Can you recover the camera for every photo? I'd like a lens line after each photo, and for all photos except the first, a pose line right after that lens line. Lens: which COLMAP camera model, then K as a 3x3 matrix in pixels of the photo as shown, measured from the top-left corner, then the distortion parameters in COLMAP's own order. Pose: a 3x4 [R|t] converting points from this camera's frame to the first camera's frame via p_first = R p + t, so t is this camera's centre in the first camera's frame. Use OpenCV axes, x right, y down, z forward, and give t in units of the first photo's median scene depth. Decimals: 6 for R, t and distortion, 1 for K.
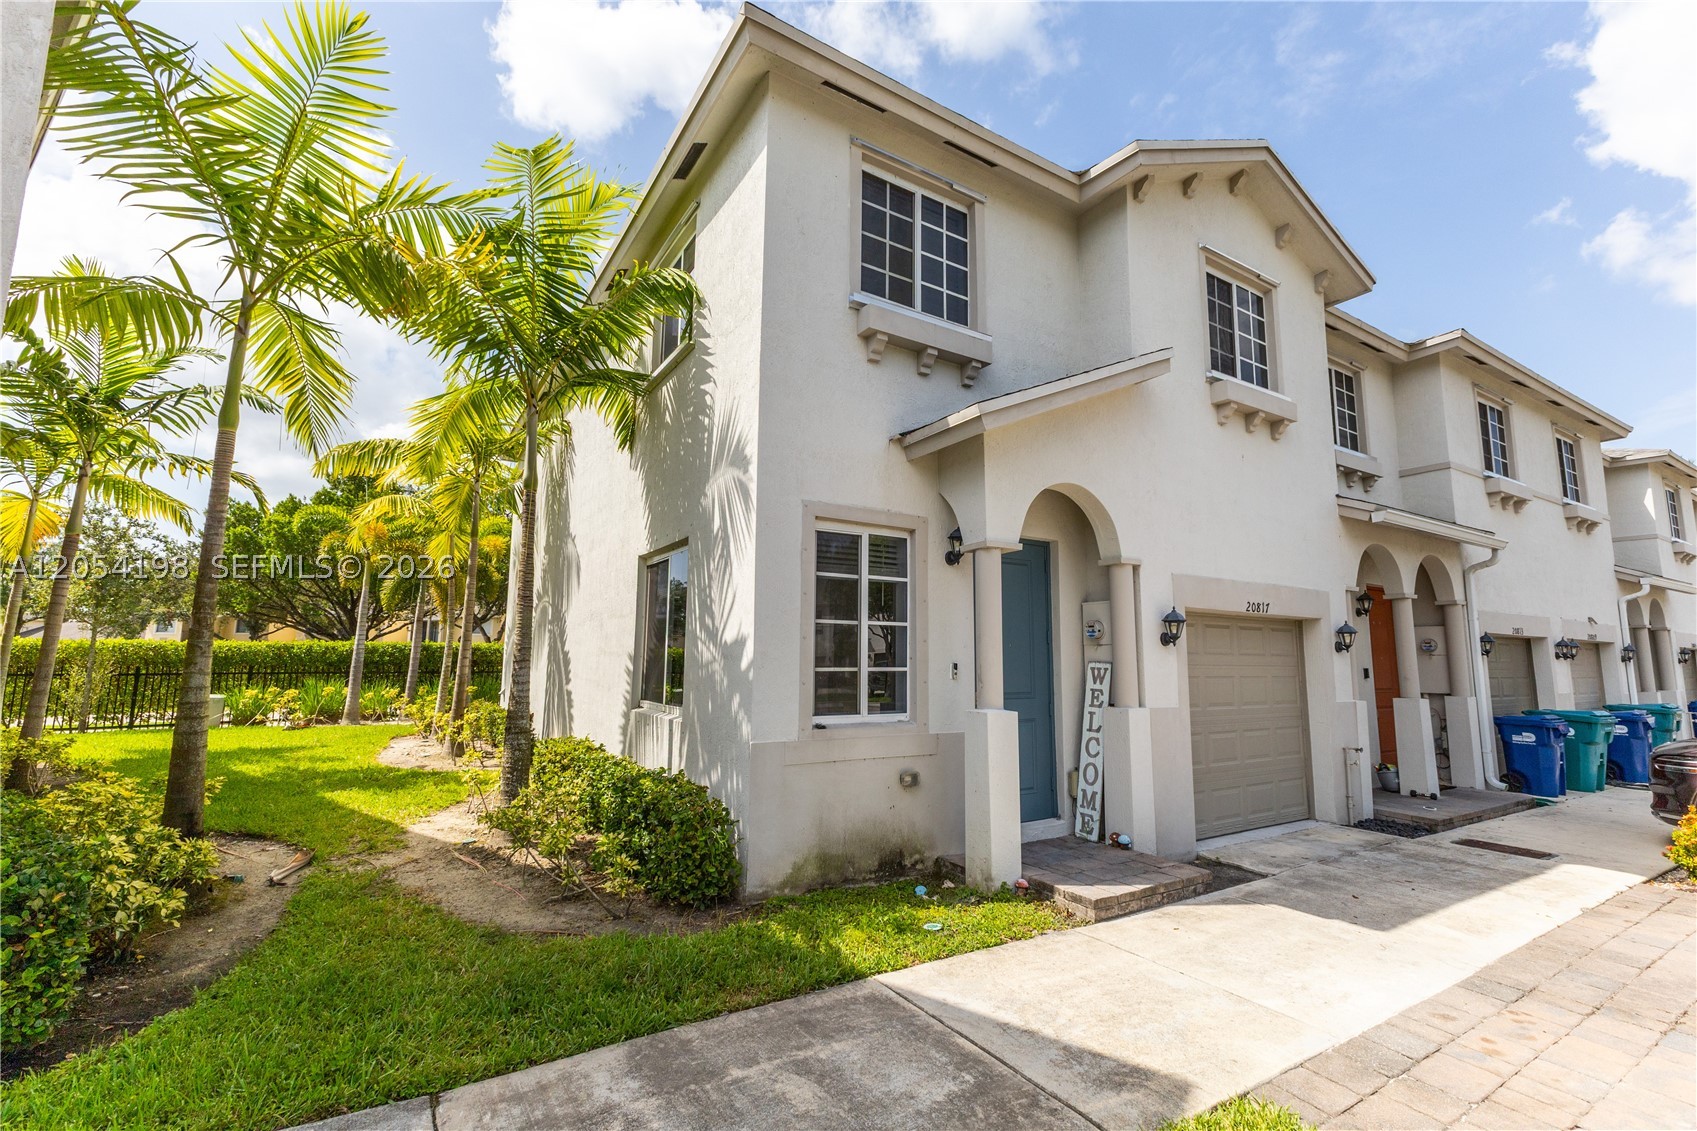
lens RADIAL K [[737.9, 0, 857.7], [0, 737.9, 560.1], [0, 0, 1]] dist [0.012182, -0.003723]
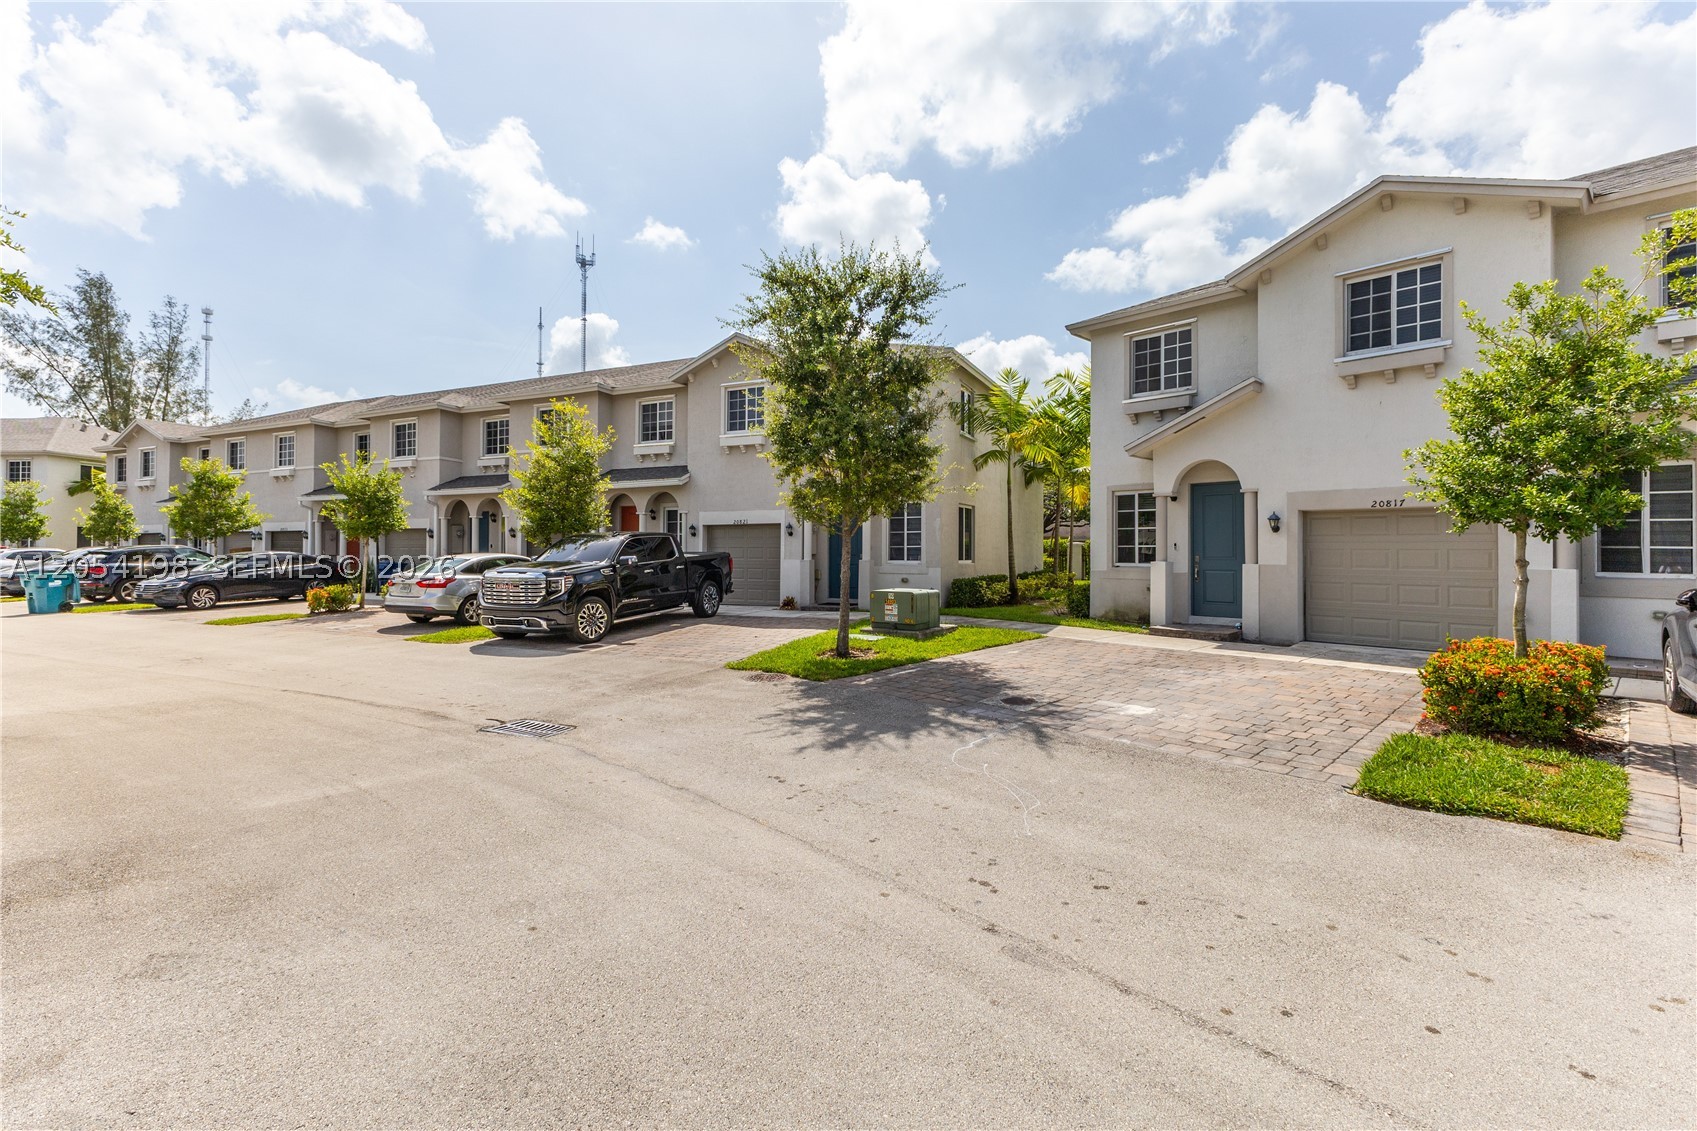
lens RADIAL K [[739.6, 0, 839.8], [0, 739.6, 548.9], [0, 0, 1]] dist [0.013544, -0.004827]
pose [[0.160231, -0.012222, -0.987004, 2.126628], [0.123086, 0.992366, 0.007693, 0.007362], [0.979375, -0.122719, 0.160512, -0.391006]]
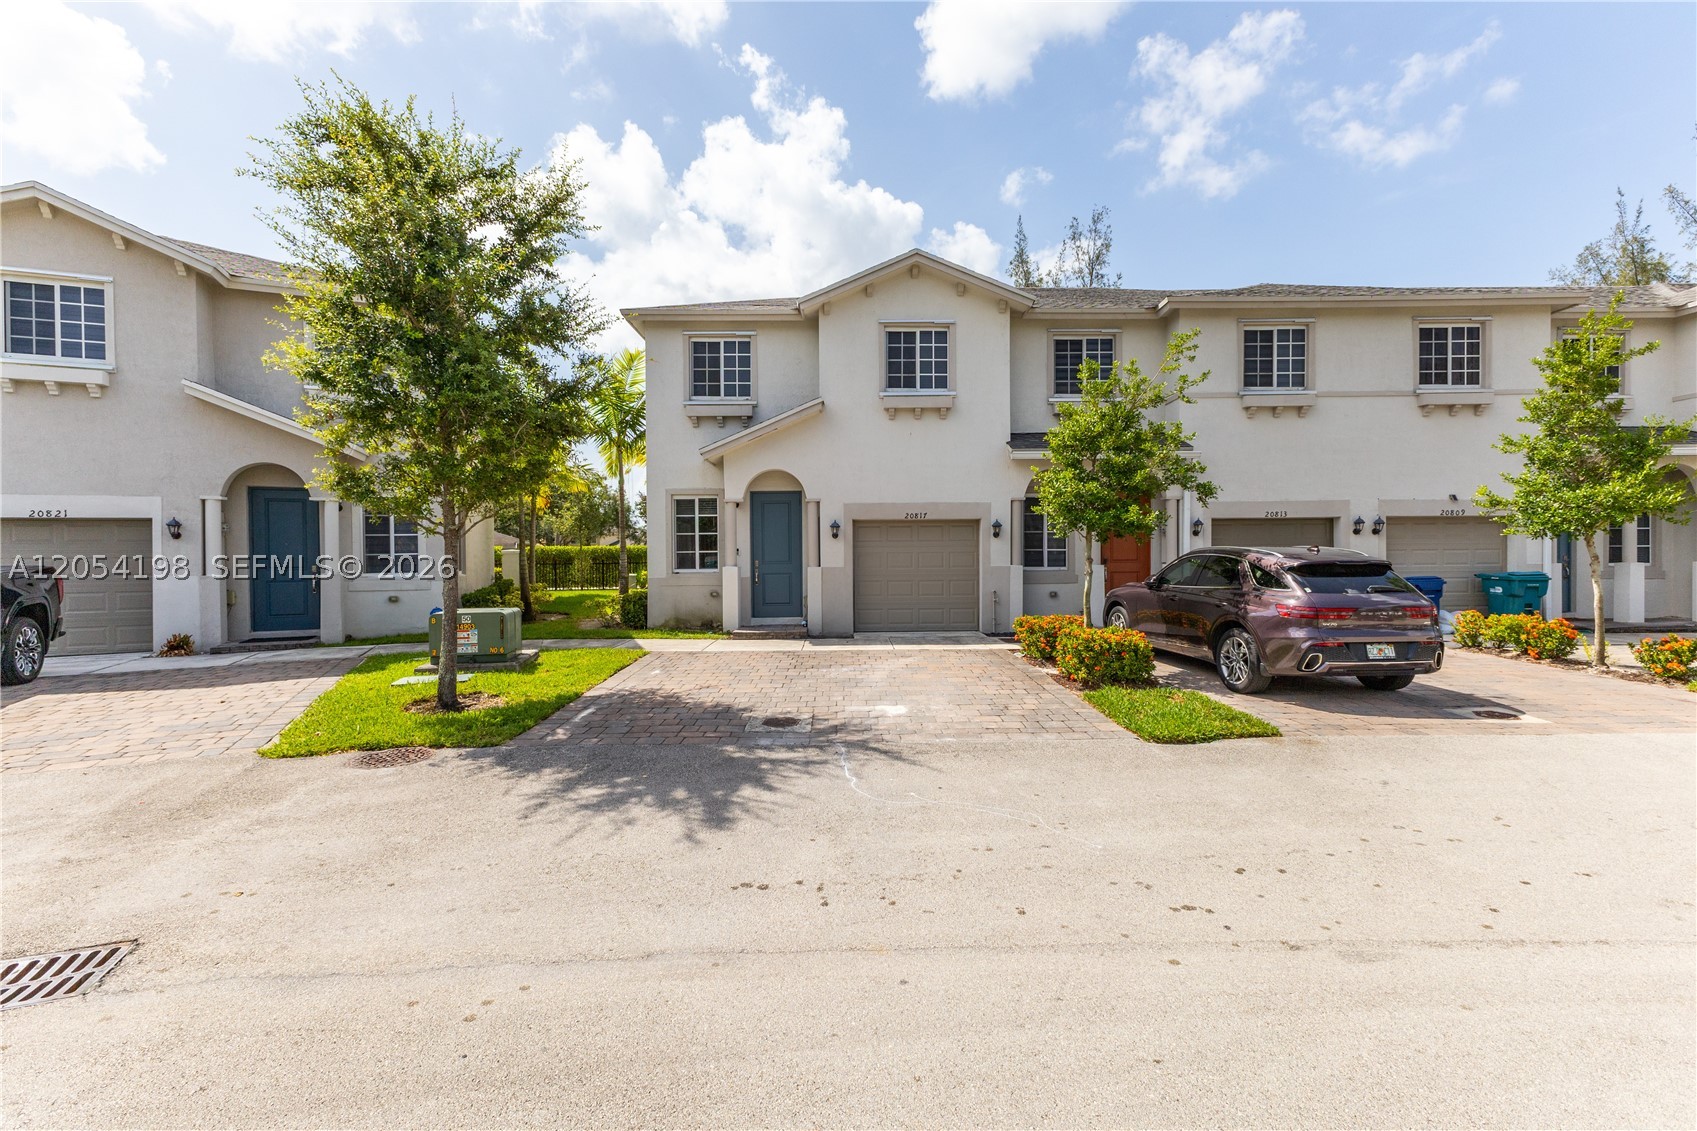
lens RADIAL K [[751.8, 0, 856.8], [0, 751.8, 563.9], [0, 0, 1]] dist [0.015461, -0.005137]
pose [[0.836918, -0.014226, -0.547143, 1.666182], [0.087187, 0.990362, 0.107613, -0.038165], [0.540339, -0.137767, 0.830093, -0.766411]]
